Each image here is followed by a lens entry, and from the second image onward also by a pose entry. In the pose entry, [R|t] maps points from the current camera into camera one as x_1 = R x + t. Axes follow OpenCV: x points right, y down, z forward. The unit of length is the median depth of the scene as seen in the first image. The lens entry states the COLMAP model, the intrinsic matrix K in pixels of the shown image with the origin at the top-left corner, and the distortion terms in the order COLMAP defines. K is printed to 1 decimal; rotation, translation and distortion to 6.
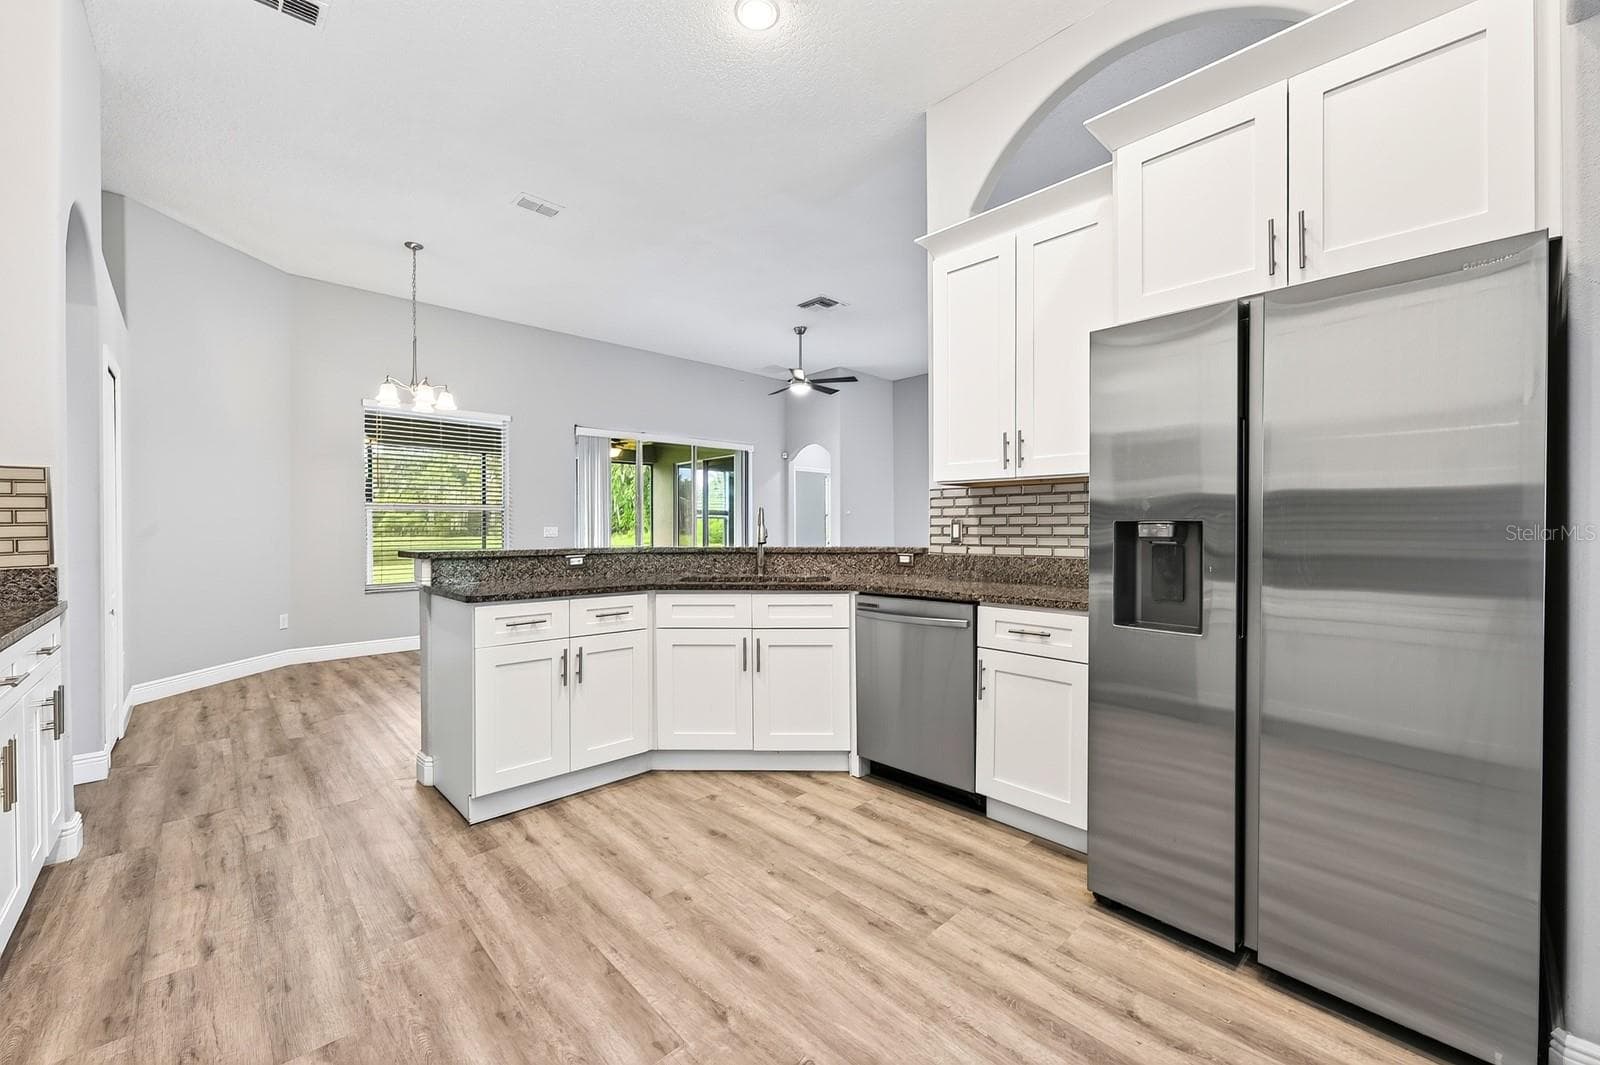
lens RADIAL K [[635.6, 0, 800.0], [0, 635.6, 532.5], [0, 0, 1]] dist [-0.000015, 0.000522]
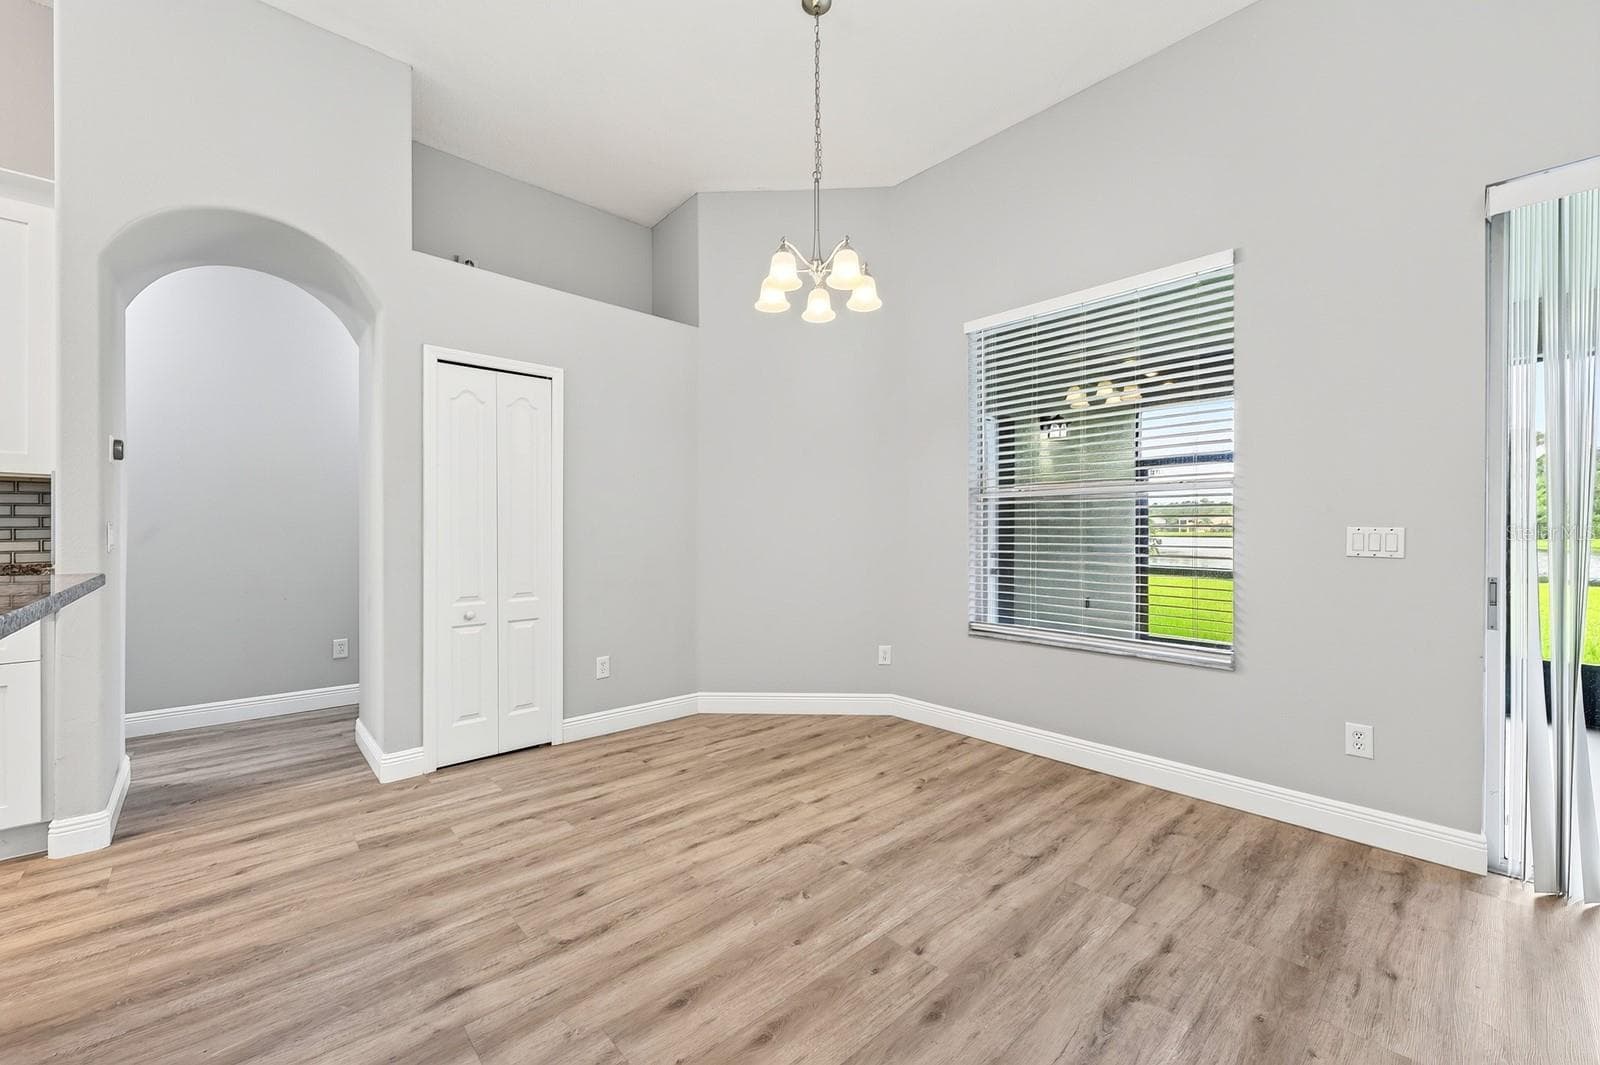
lens RADIAL K [[635.6, 0, 800.0], [0, 635.6, 532.5], [0, 0, 1]] dist [-0.000015, 0.000522]
pose [[-0.004254, 0.000216, -0.999991, -0.115484], [-0.003135, 0.999995, 0.000229, -0.001993], [0.999986, 0.003136, -0.004253, 1.584398]]
